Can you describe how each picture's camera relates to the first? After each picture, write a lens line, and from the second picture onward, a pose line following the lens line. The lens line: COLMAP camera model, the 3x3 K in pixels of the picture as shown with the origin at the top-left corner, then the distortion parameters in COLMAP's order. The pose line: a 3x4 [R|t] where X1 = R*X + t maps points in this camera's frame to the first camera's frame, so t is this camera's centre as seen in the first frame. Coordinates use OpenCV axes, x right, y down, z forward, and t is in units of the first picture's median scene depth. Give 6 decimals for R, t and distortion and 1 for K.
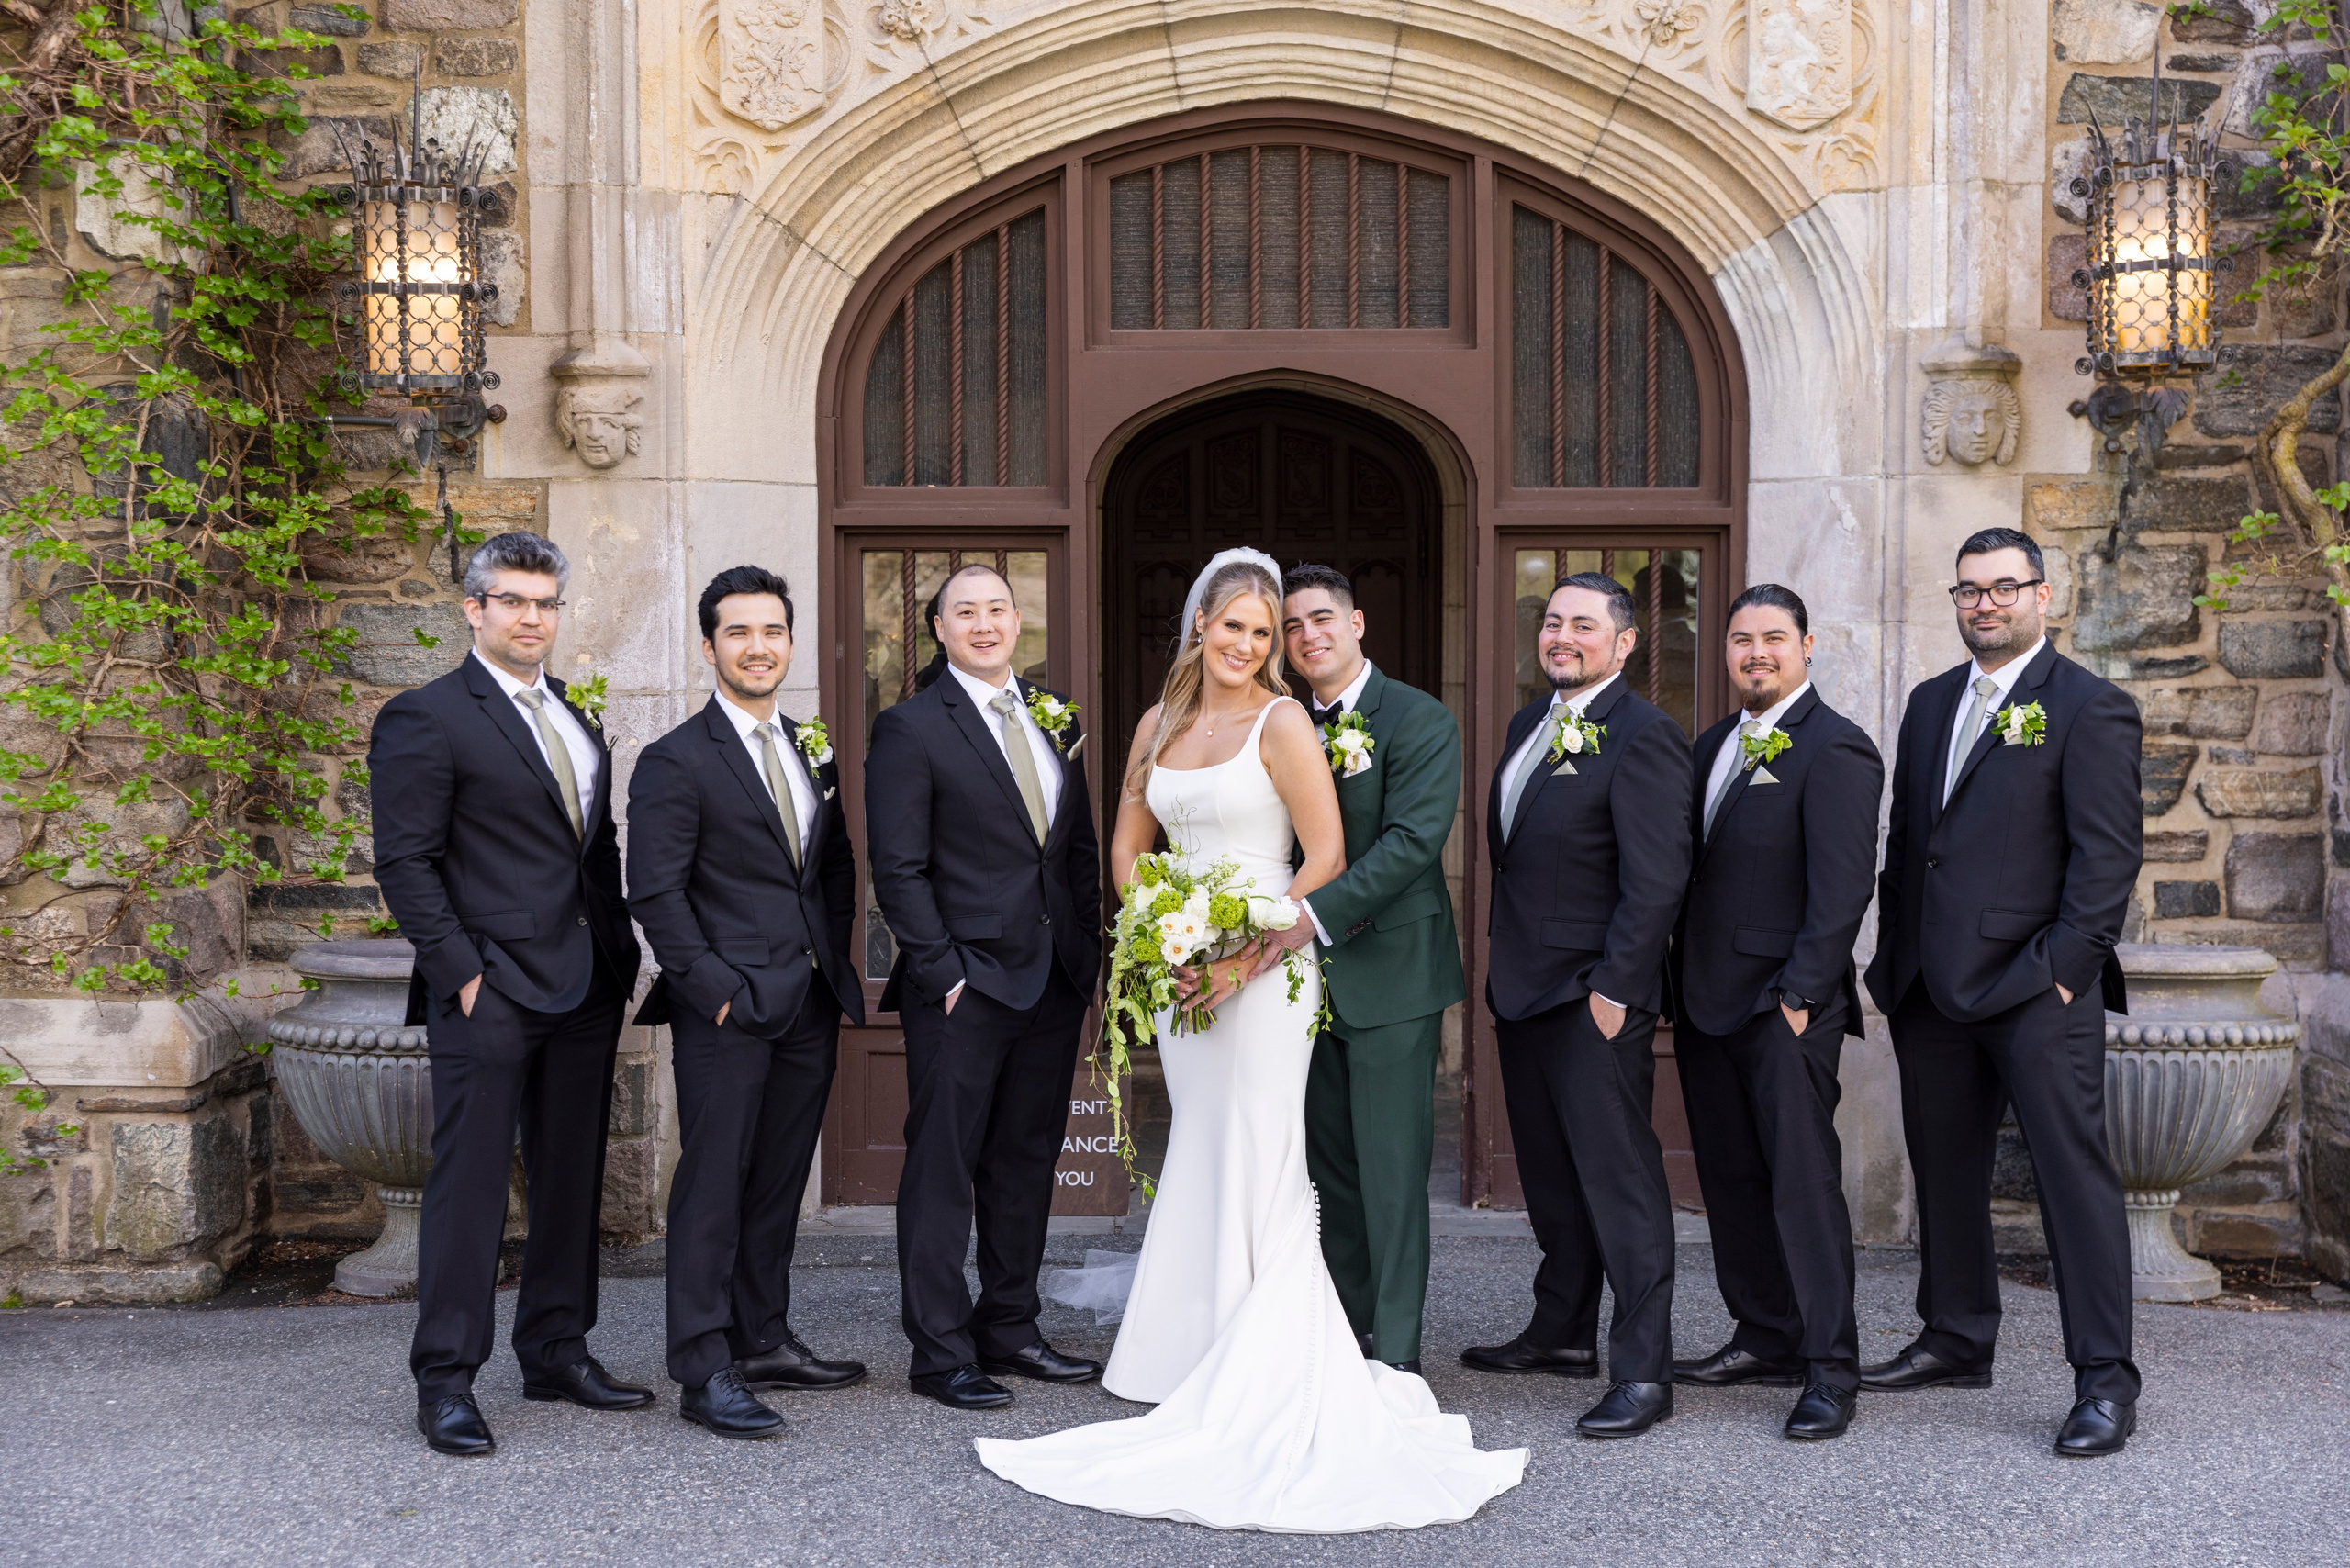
lens RADIAL K [[3258.6, 0, 1205.0], [0, 3258.6, 844.5], [0, 0, 1]] dist [-0.002781, 0.053417]
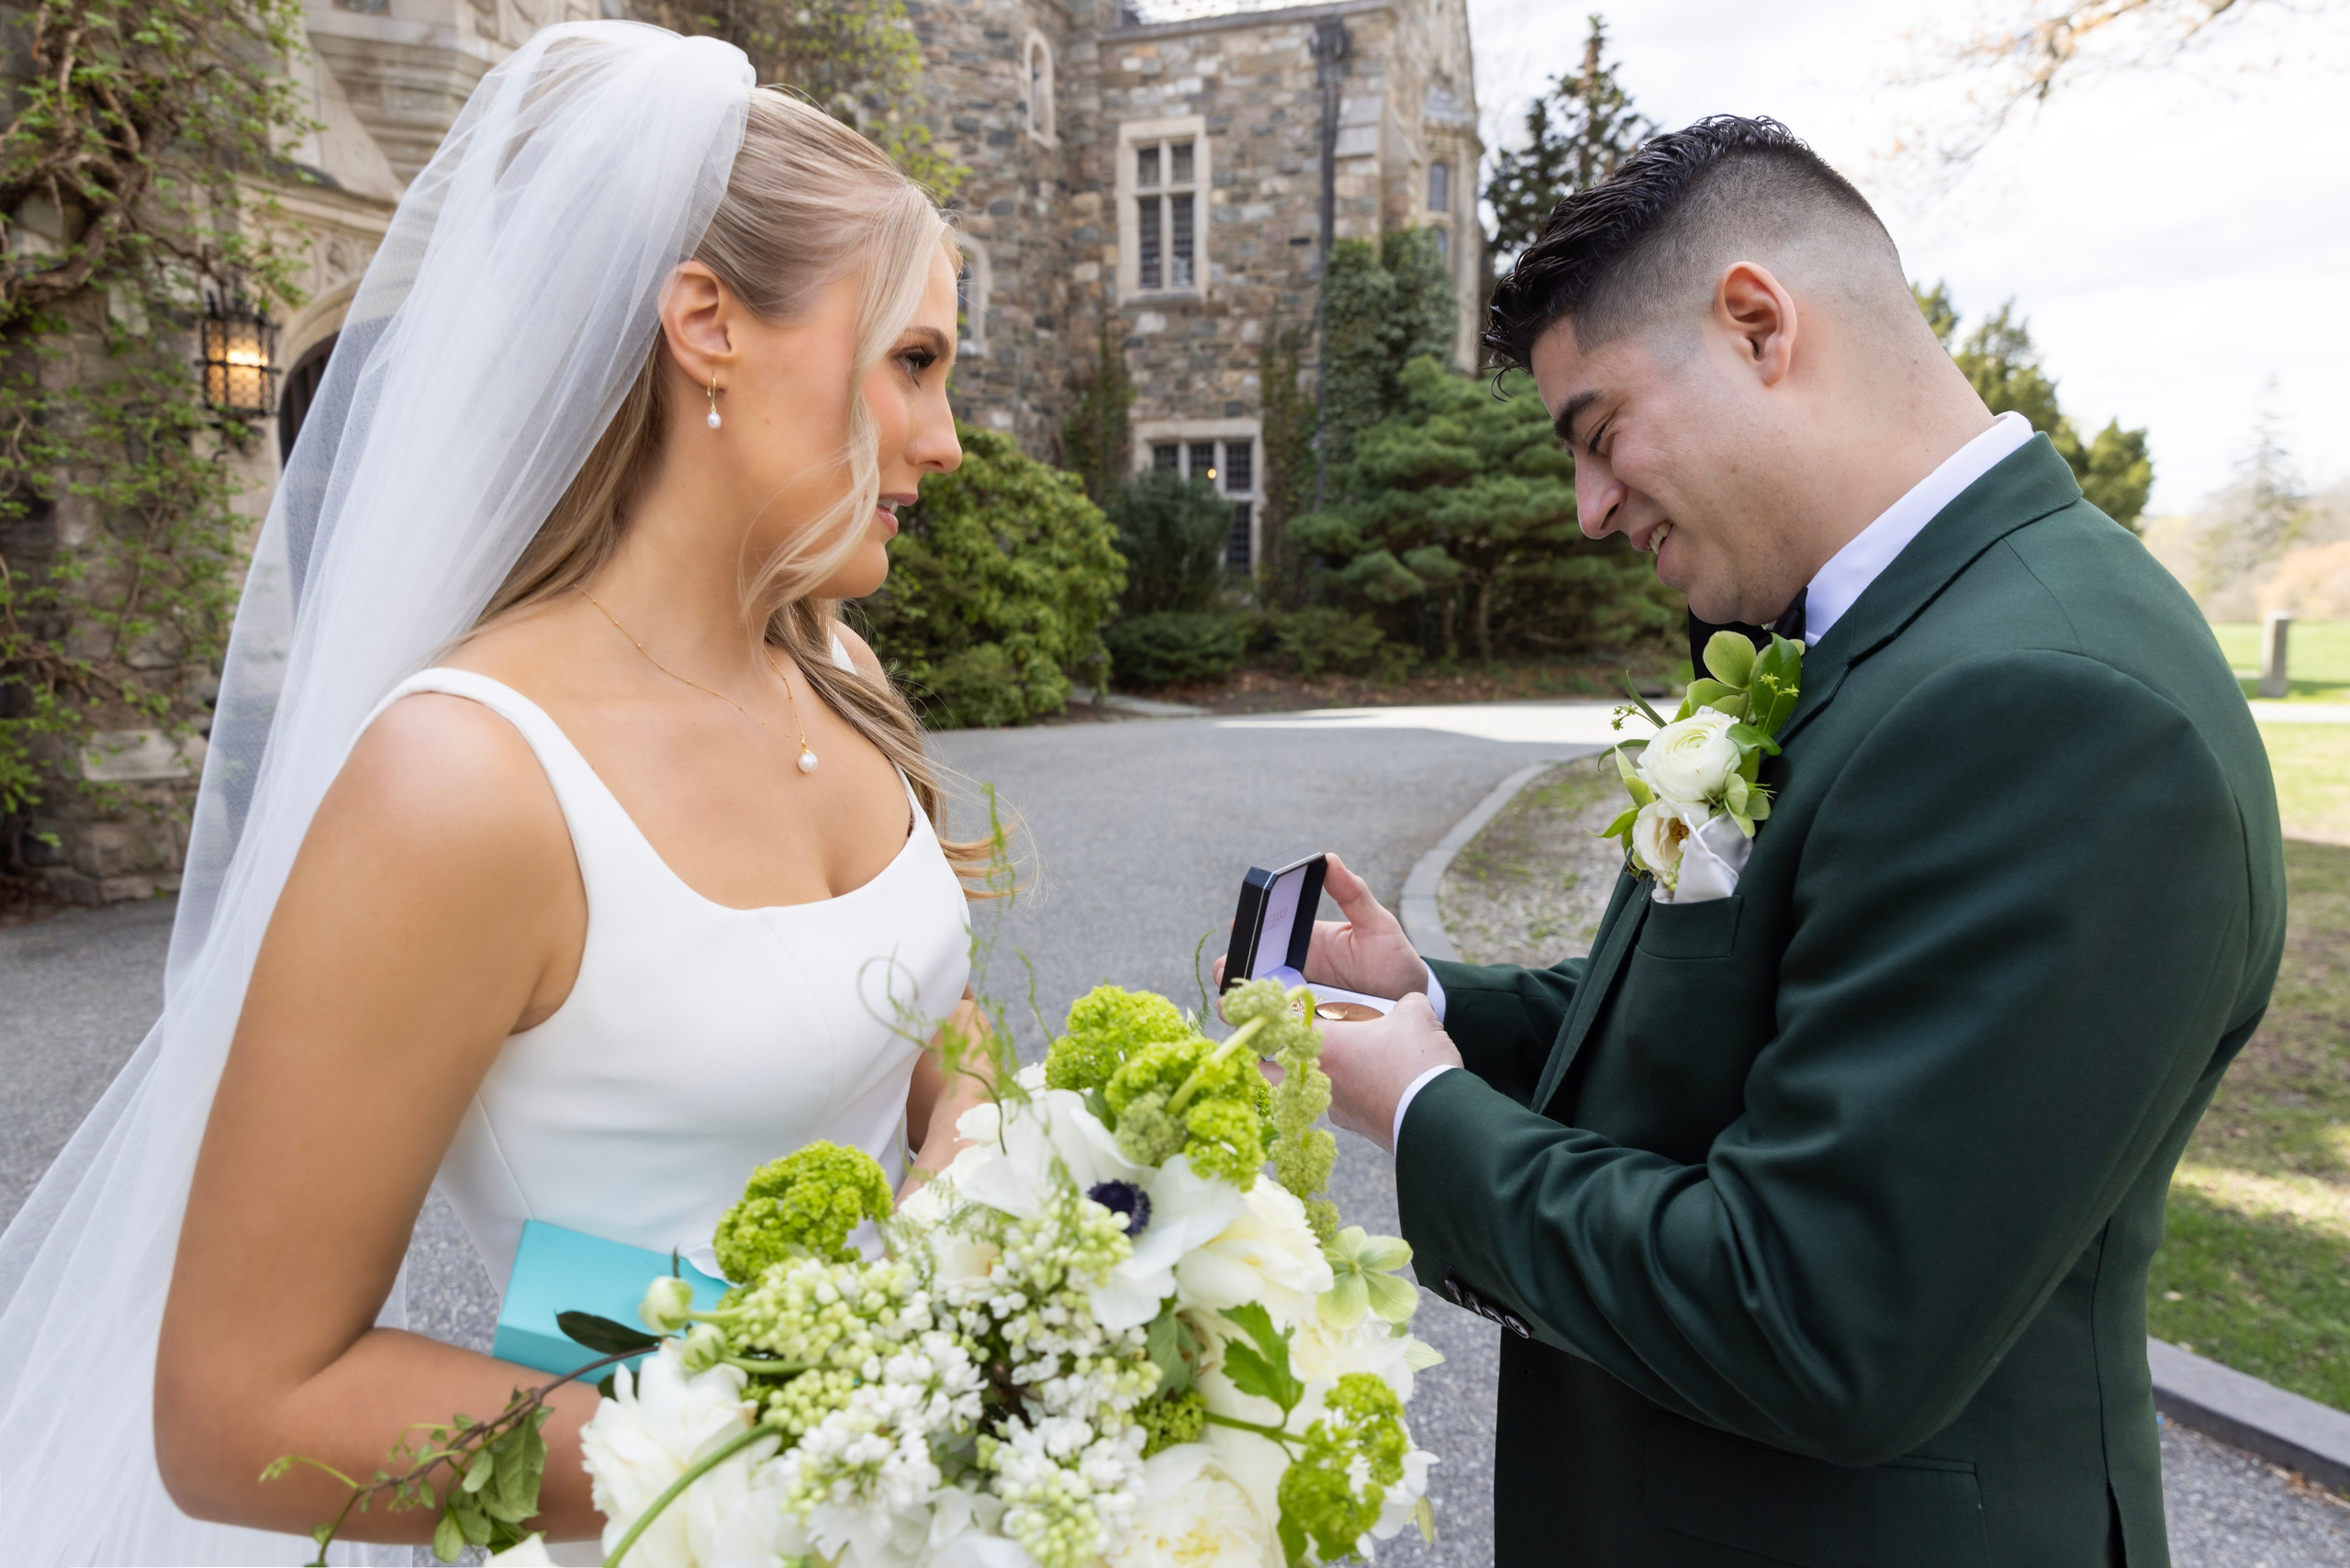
lens RADIAL K [[1581.5, 0, 1180.0], [0, 1581.5, 784.4], [0, 0, 1]] dist [0.009198, 0.002003]
pose [[0.328983, -0.135743, 0.934529, -0.968612], [0.063088, 0.990563, 0.121673, 0.006924], [-0.942226, 0.018930, 0.334442, 0.101371]]
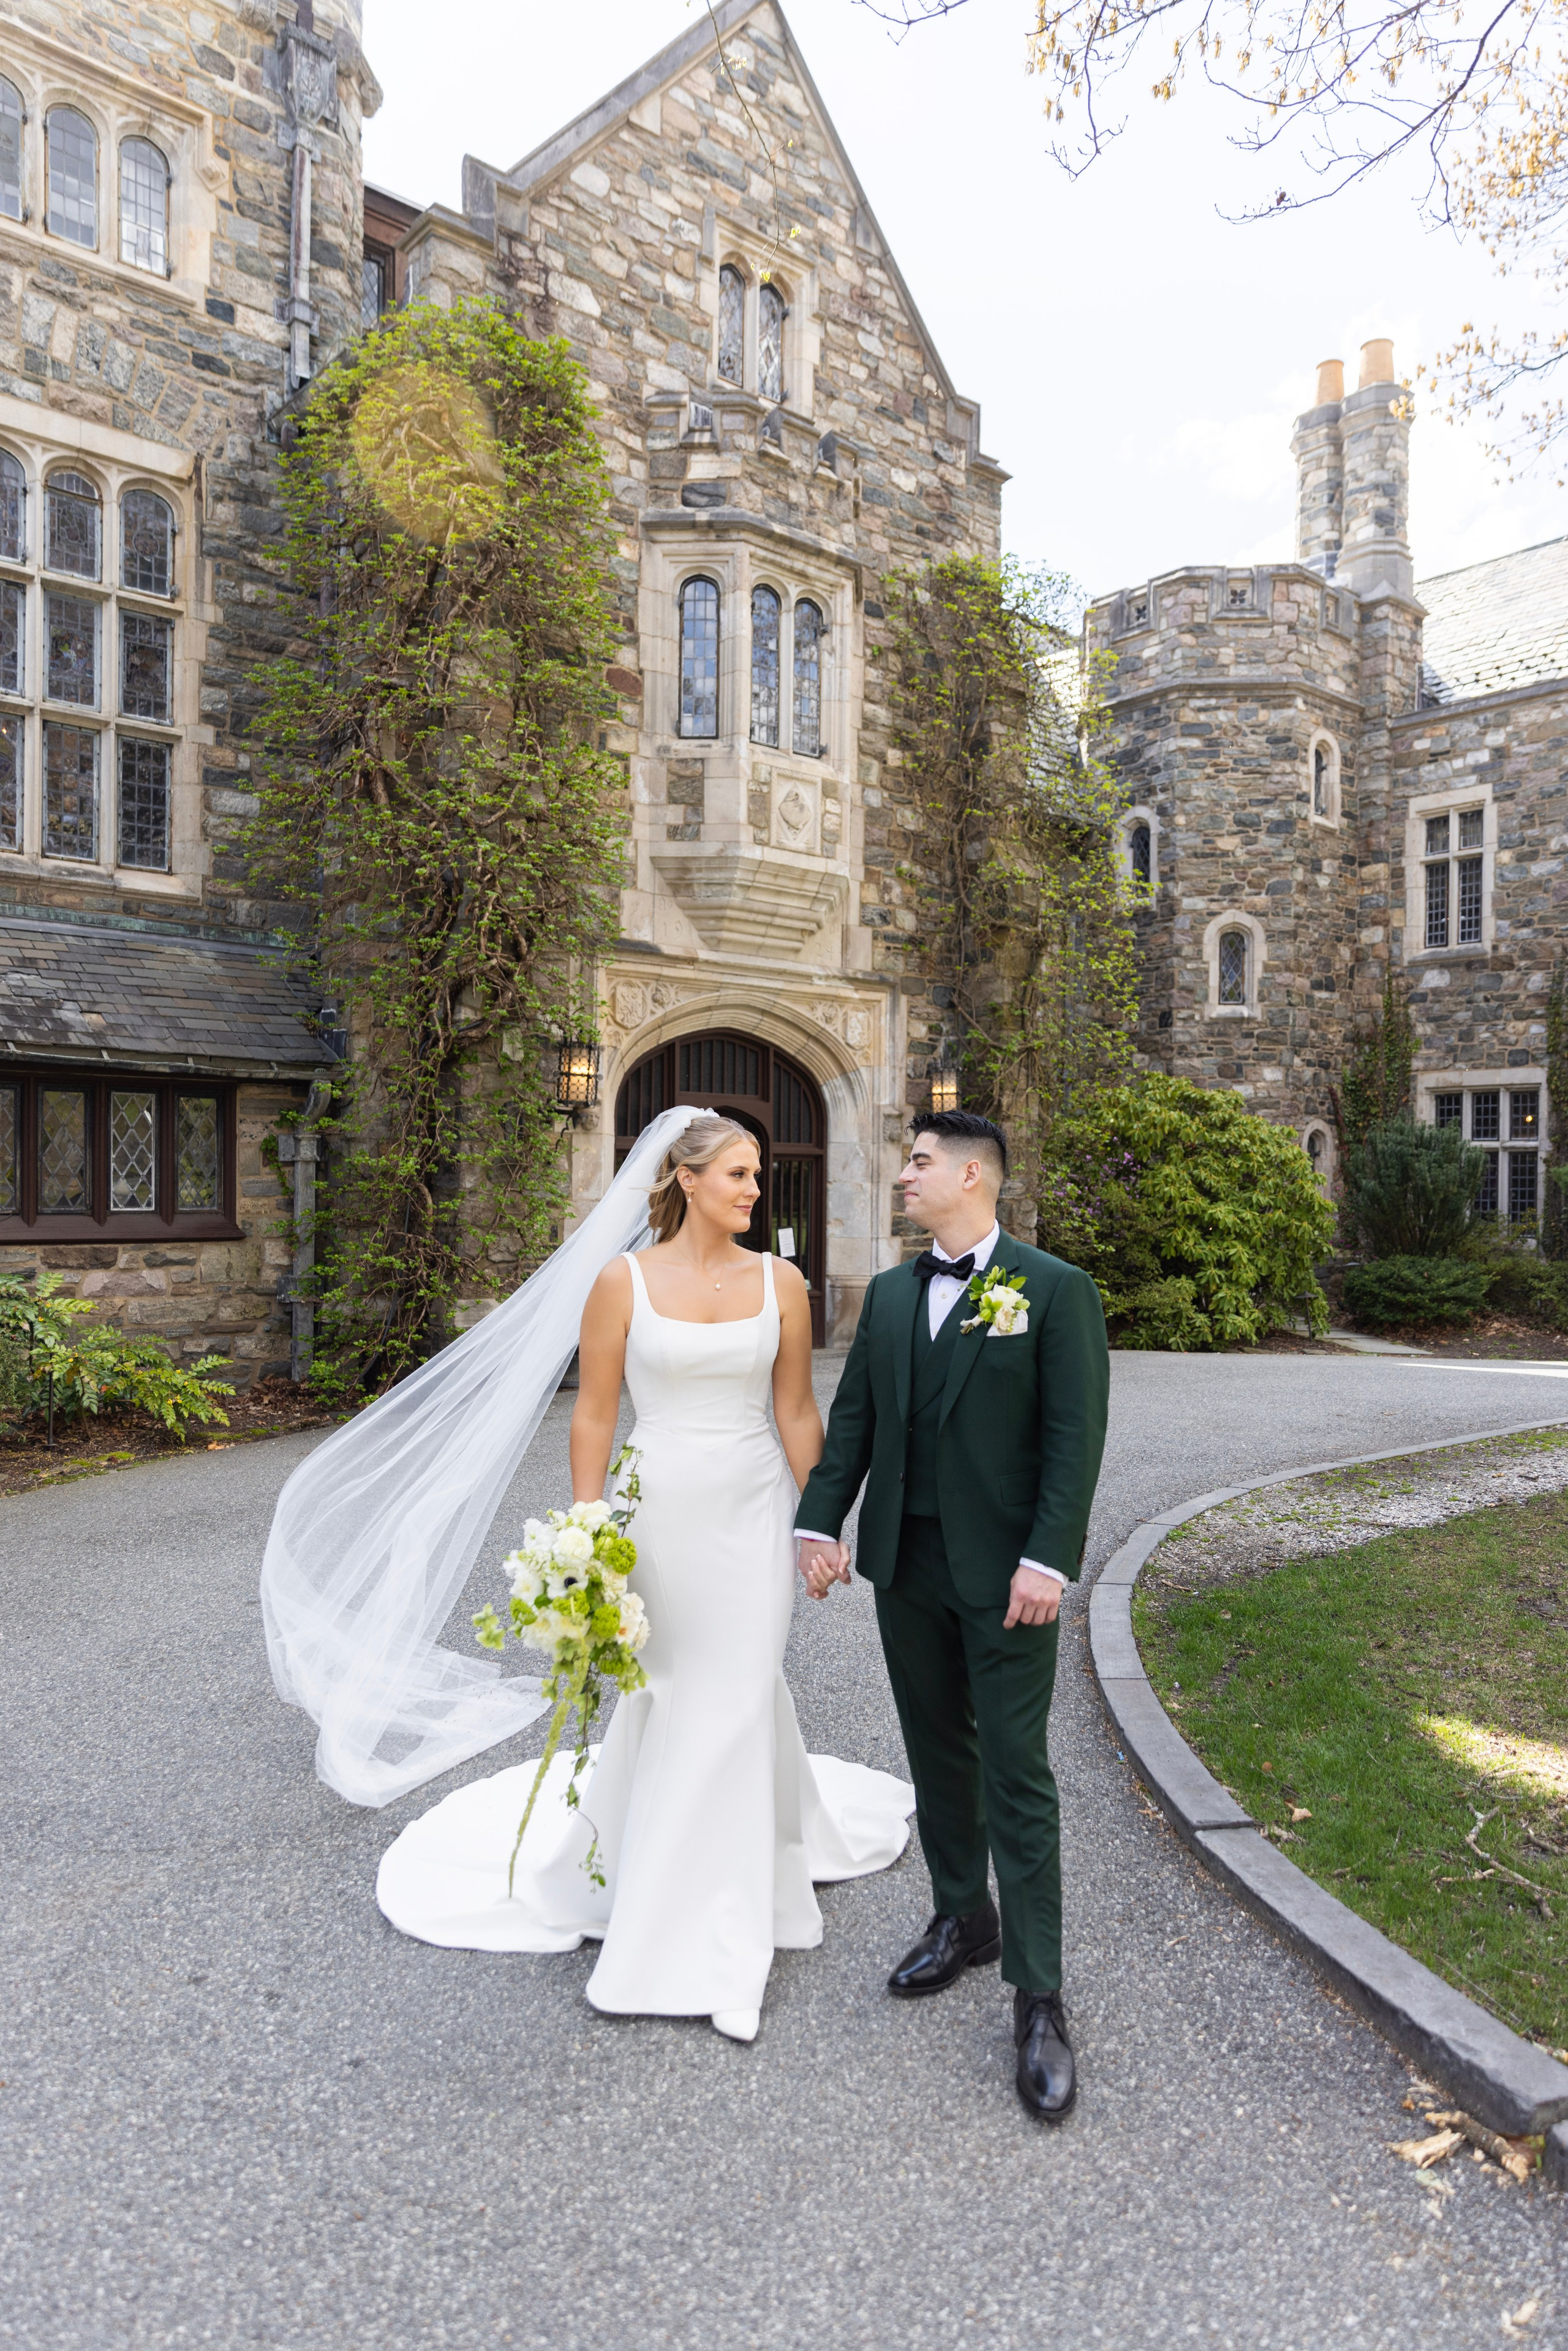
lens RADIAL K [[1582.1, 0, 794.9], [0, 1582.1, 1189.6], [0, 0, 1]] dist [0.009198, 0.002003]
pose [[0.752153, 0.007842, 0.658942, -1.053534], [0.028751, 0.998587, -0.044703, 0.018204], [-0.658361, 0.052569, 0.750864, -0.295037]]
